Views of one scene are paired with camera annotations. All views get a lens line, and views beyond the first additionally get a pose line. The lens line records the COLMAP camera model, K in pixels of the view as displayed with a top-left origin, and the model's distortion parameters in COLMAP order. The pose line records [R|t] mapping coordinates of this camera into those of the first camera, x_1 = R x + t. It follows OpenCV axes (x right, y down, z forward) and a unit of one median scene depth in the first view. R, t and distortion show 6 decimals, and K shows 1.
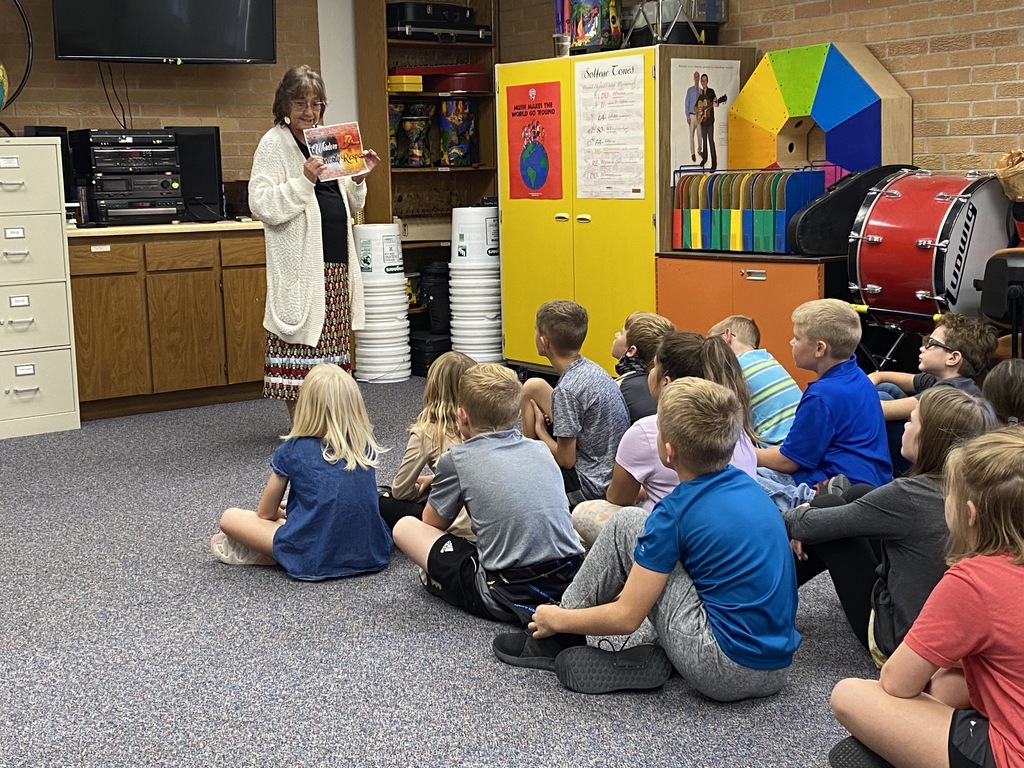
lens RADIAL K [[1376.9, 0, 511.3], [0, 1376.9, 379.7], [0, 0, 1]] dist [0.086345, 0.000000]
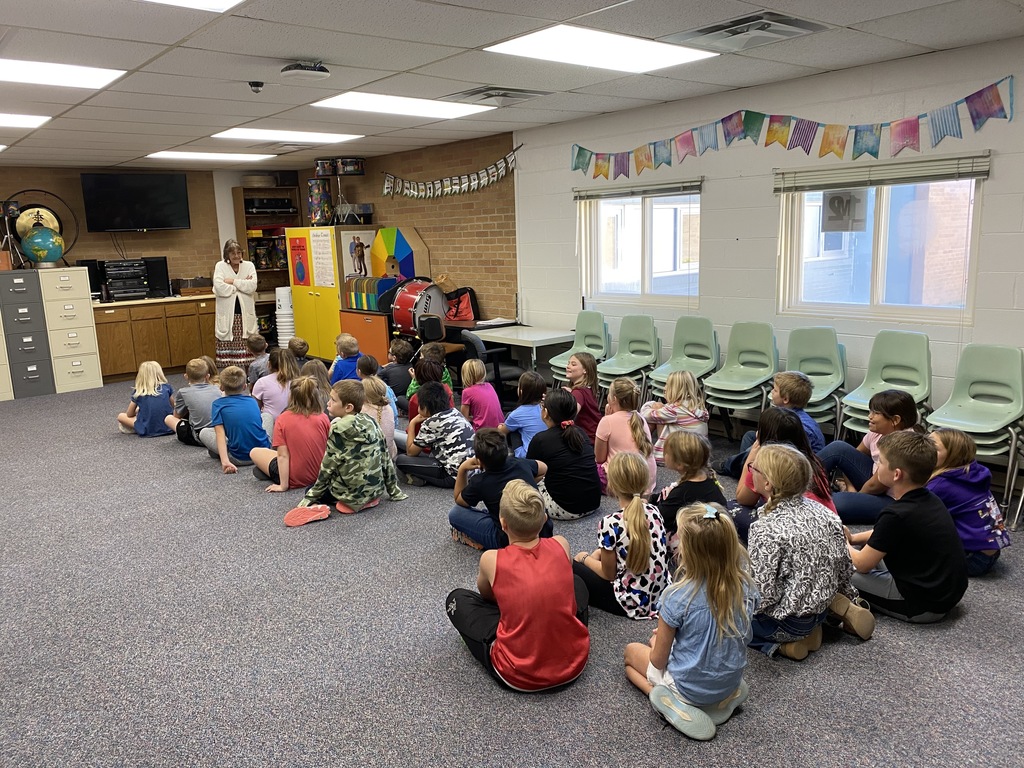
lens RADIAL K [[786.1, 0, 513.4], [0, 786.1, 389.7], [0, 0, 1]] dist [0.006635, 0.001939]
pose [[0.997201, -0.025021, 0.070453, 0.300347], [0.021561, 0.998544, 0.049442, -0.012024], [-0.071587, -0.047784, 0.996289, -0.411785]]
